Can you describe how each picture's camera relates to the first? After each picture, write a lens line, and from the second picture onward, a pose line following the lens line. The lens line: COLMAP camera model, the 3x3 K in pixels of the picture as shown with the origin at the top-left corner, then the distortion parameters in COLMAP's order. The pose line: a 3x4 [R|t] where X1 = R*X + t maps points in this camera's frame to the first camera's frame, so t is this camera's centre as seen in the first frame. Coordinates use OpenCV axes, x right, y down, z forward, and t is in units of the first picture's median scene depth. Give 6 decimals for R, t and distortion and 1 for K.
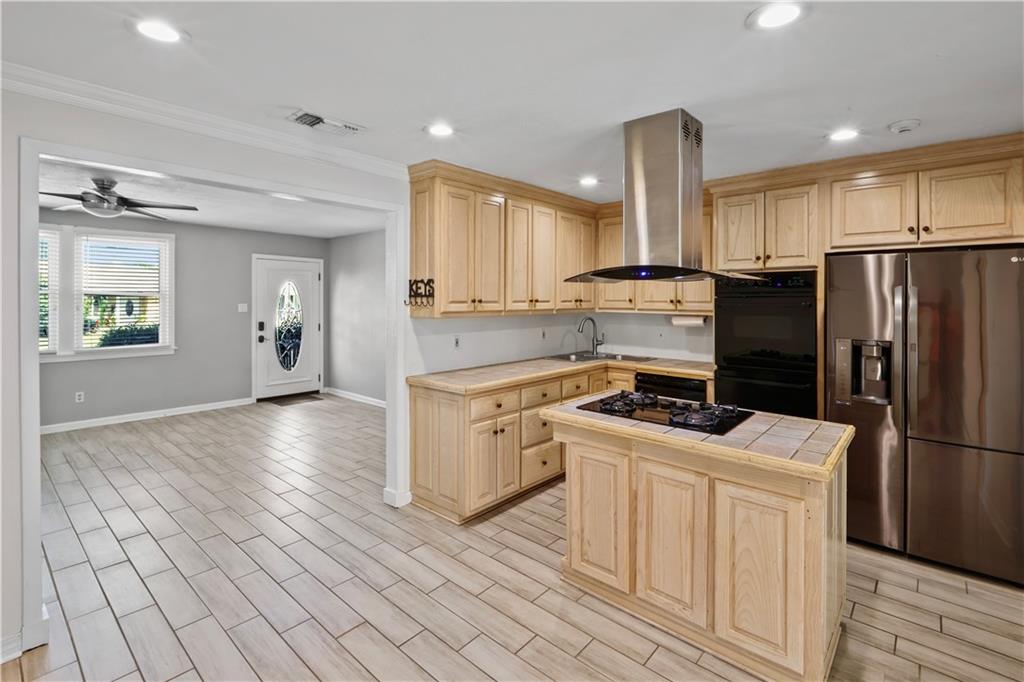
lens RADIAL K [[476.5, 0, 521.0], [0, 476.5, 299.5], [0, 0, 1]] dist [0.010828, 0.000704]
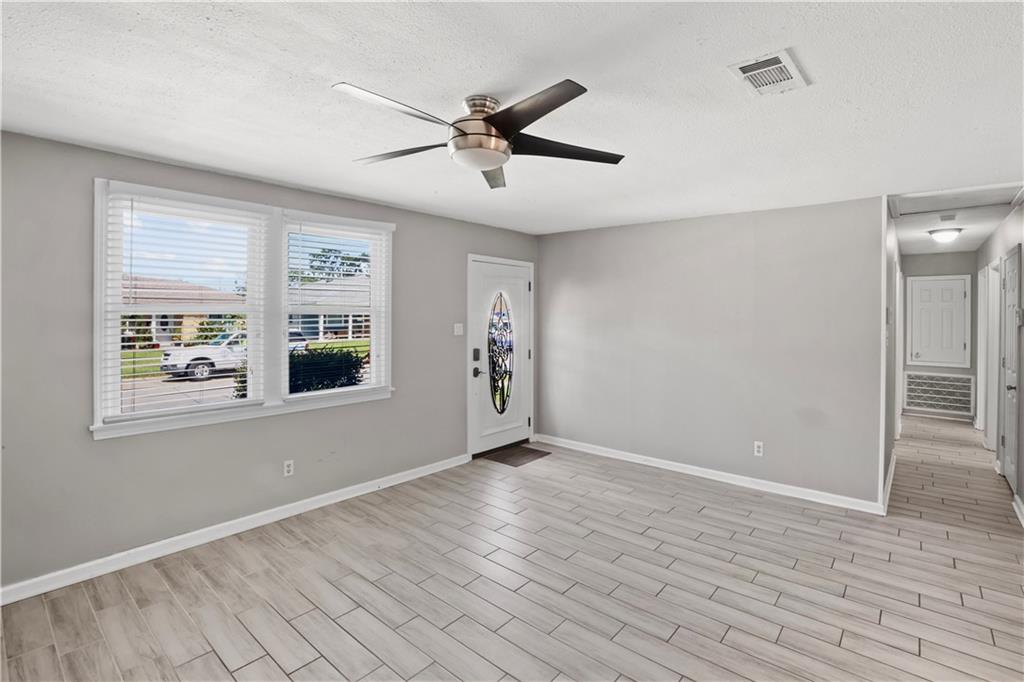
lens RADIAL K [[476.5, 0, 510.8], [0, 476.5, 316.3], [0, 0, 1]] dist [0.010828, 0.000704]
pose [[0.999737, -0.004175, -0.022545, -0.476295], [0.004378, 0.999951, 0.008933, -0.008008], [0.022506, -0.009029, 0.999706, 0.281916]]
